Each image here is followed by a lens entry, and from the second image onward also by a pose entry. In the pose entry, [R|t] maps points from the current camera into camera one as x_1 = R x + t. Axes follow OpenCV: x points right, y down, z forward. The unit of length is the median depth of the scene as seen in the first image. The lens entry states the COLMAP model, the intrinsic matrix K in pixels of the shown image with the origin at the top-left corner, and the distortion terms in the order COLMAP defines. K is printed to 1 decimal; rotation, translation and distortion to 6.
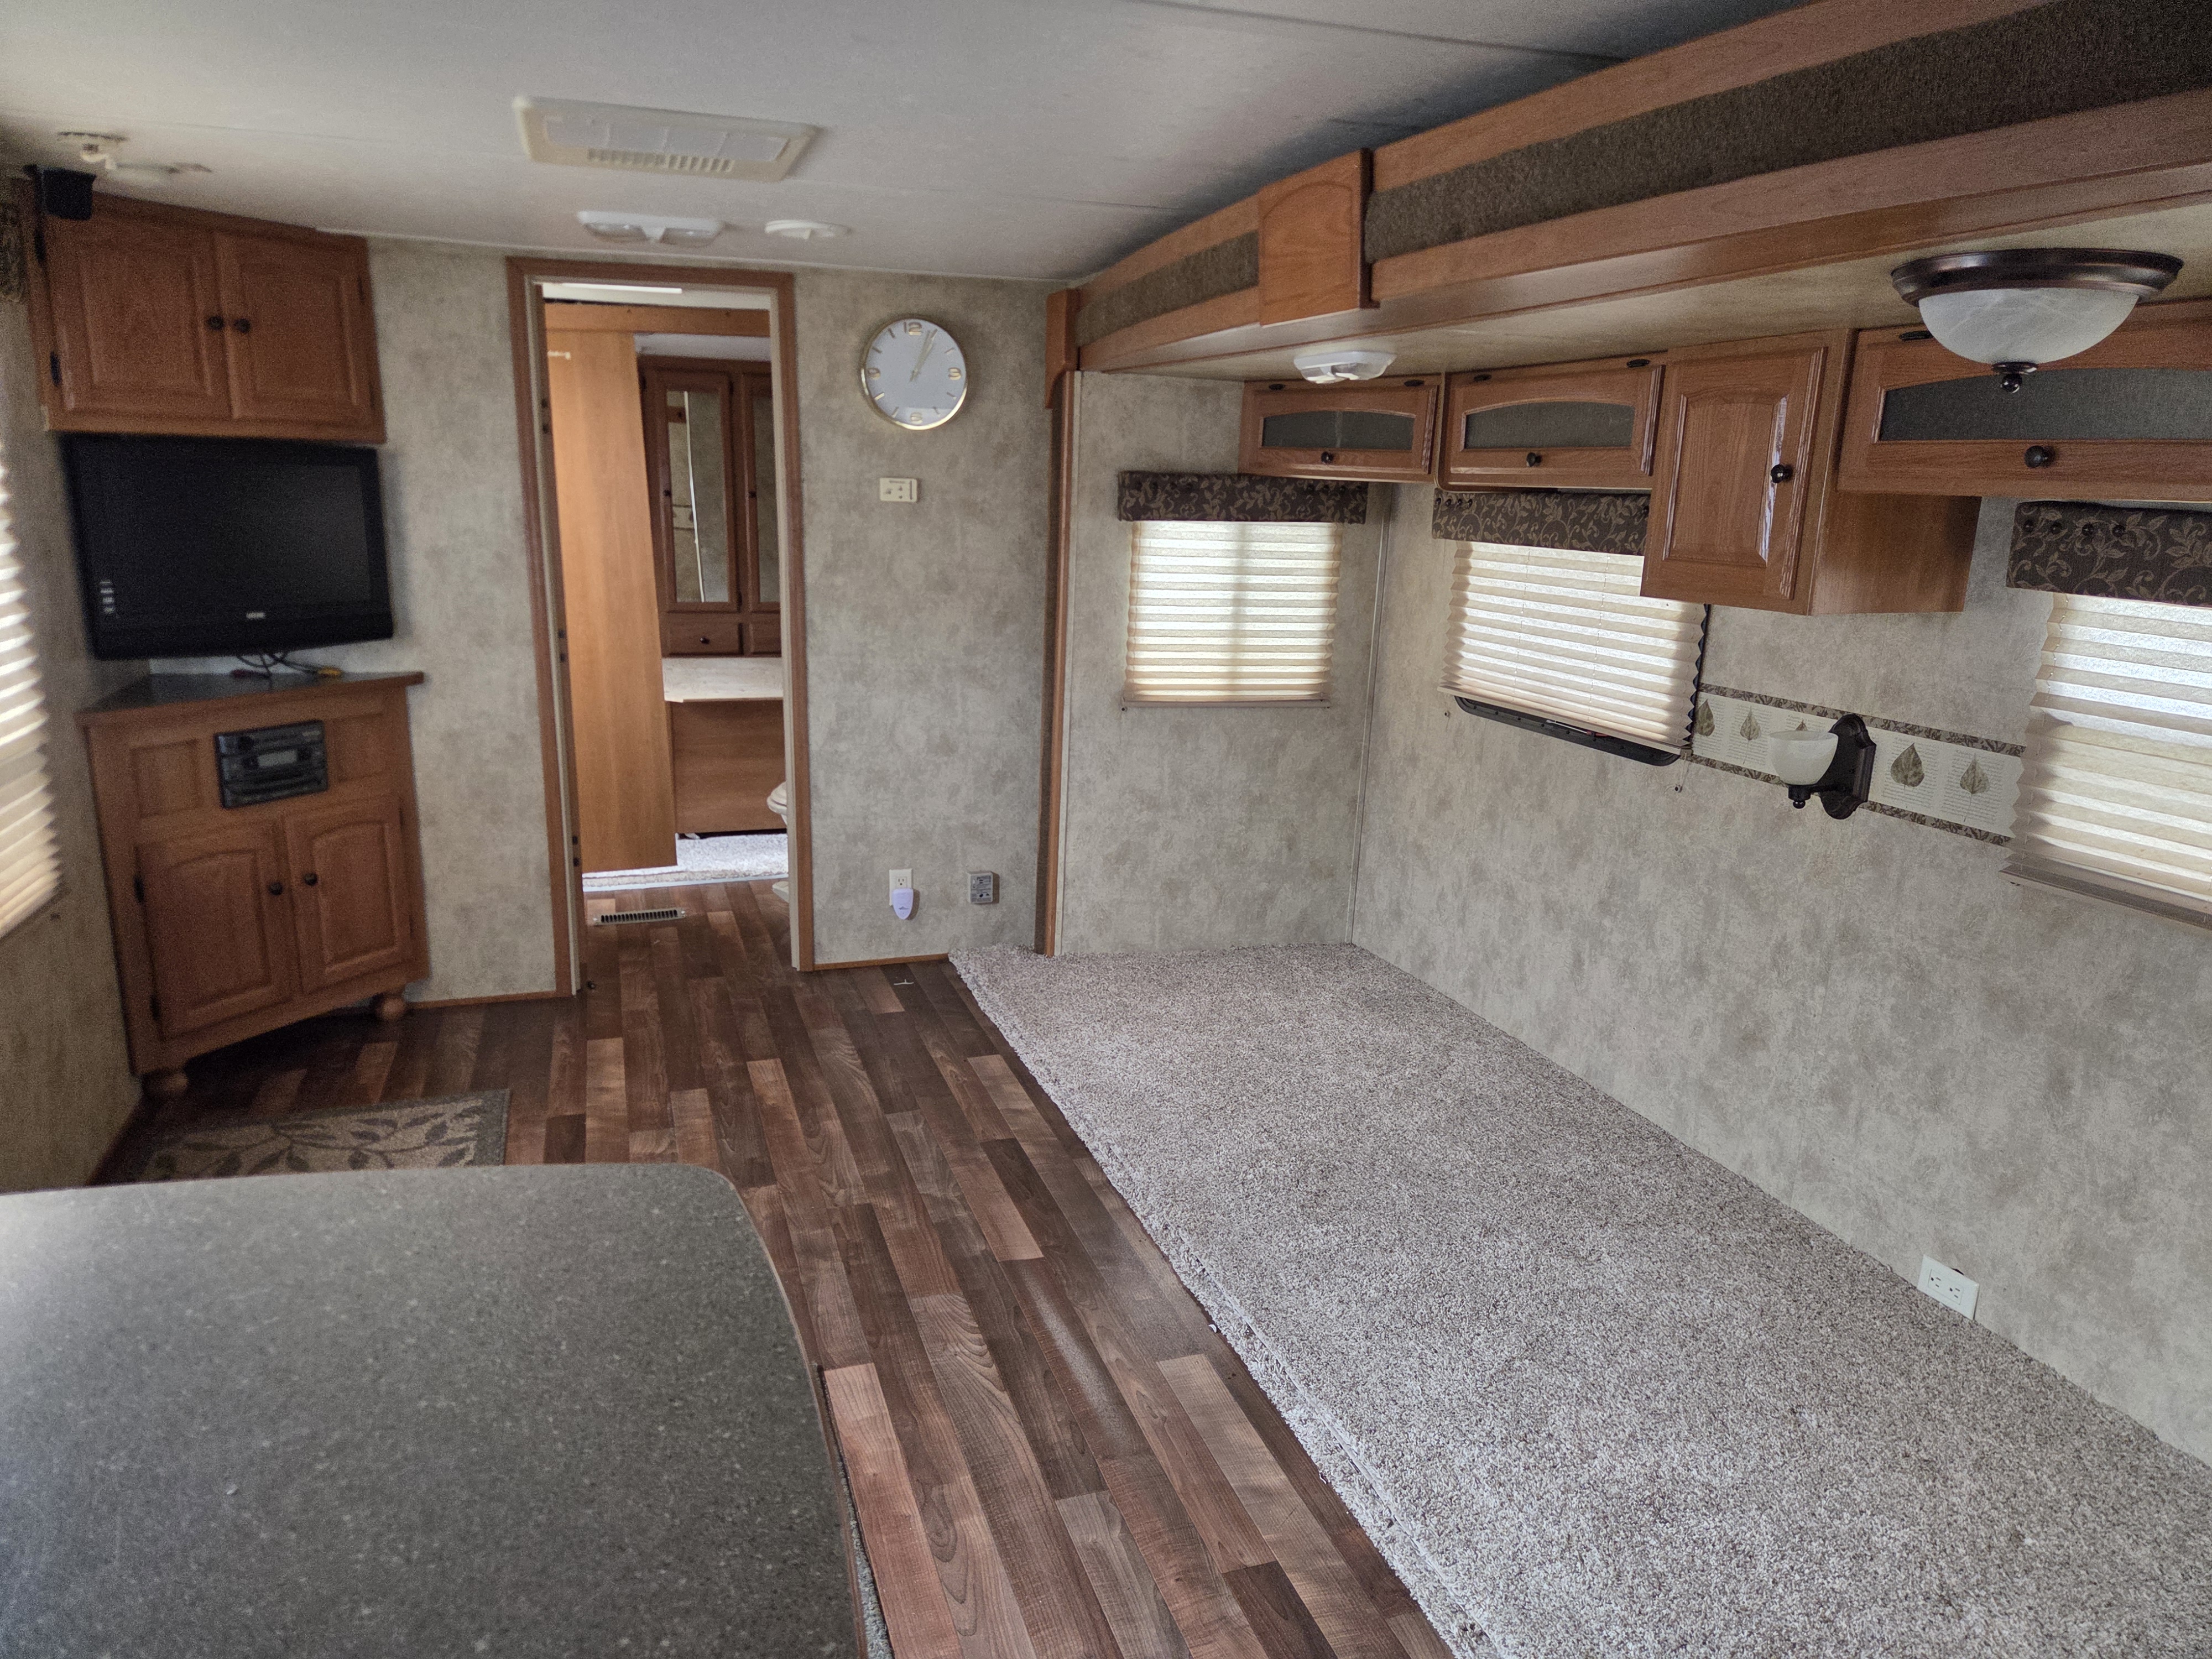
lens RADIAL K [[1487.7, 0, 1092.5], [0, 1487.7, 833.9], [0, 0, 1]] dist [0.058170, -0.053852]
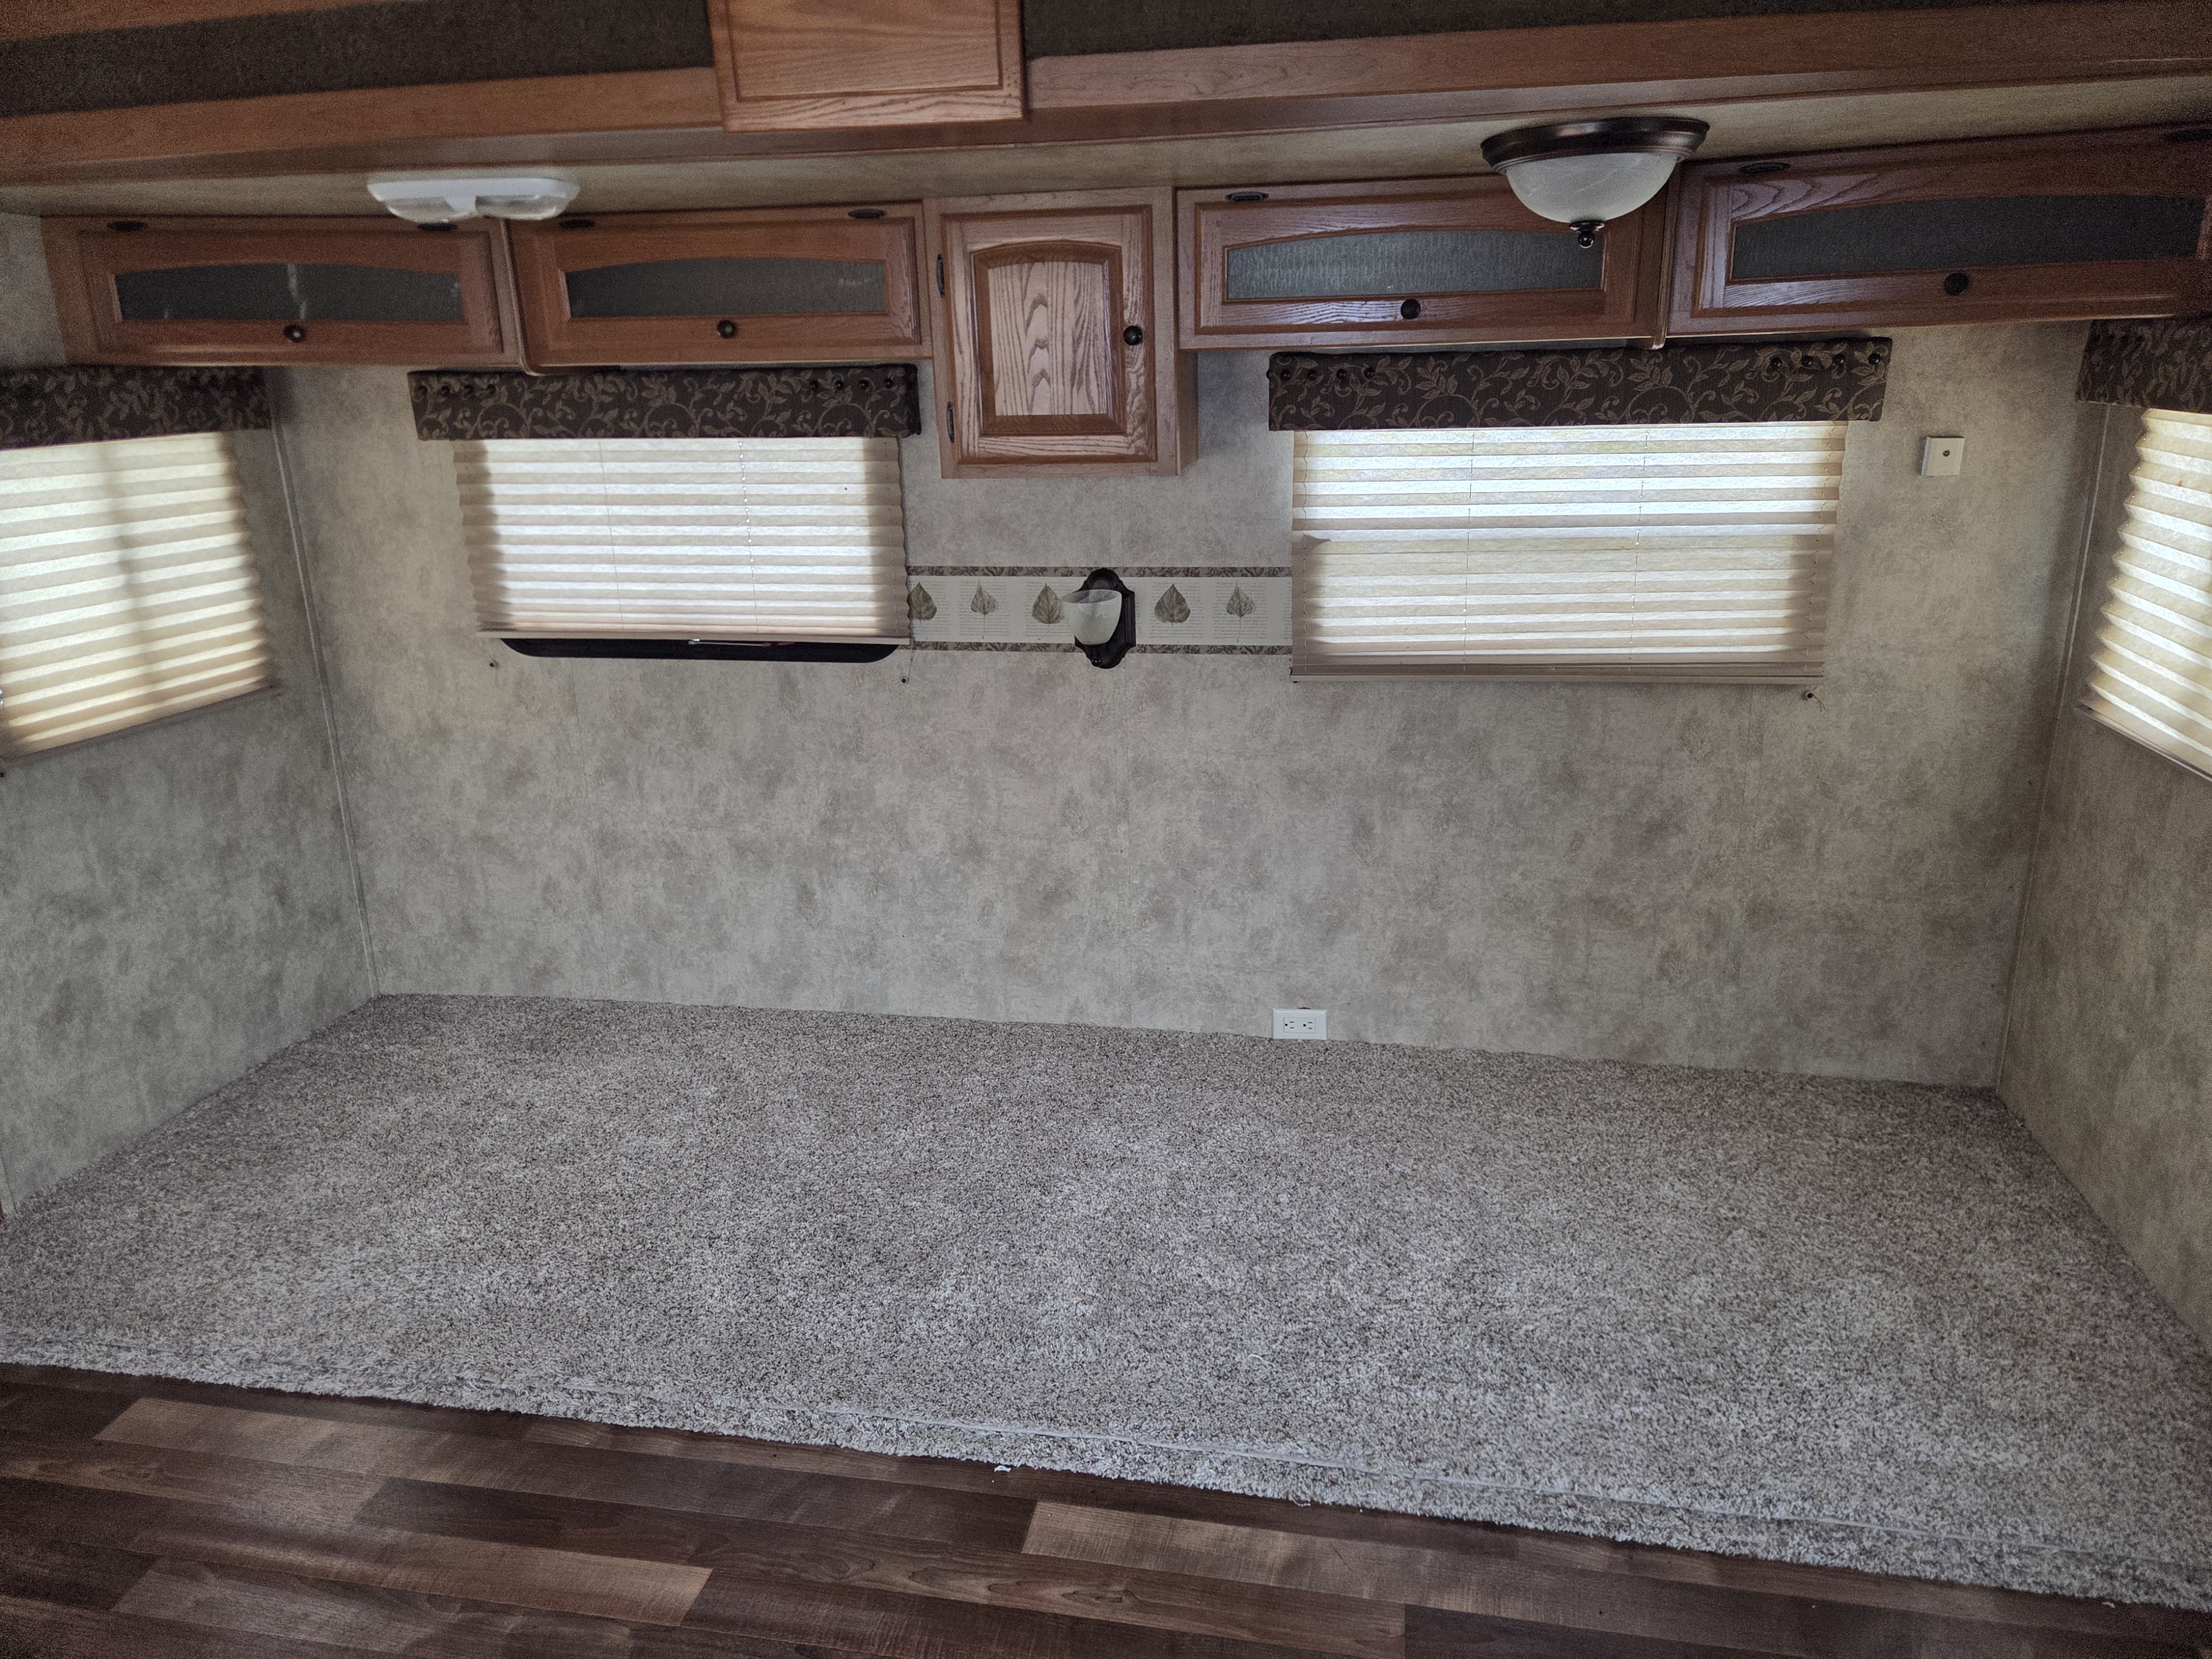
lens RADIAL K [[1471.8, 0, 1129.4], [0, 1471.8, 800.1], [0, 0, 1]] dist [0.055949, -0.035359]
pose [[0.473364, -0.293319, 0.830597, -0.326774], [0.241252, 0.950047, 0.198011, -0.104256], [-0.847186, 0.106652, 0.520481, 0.386812]]
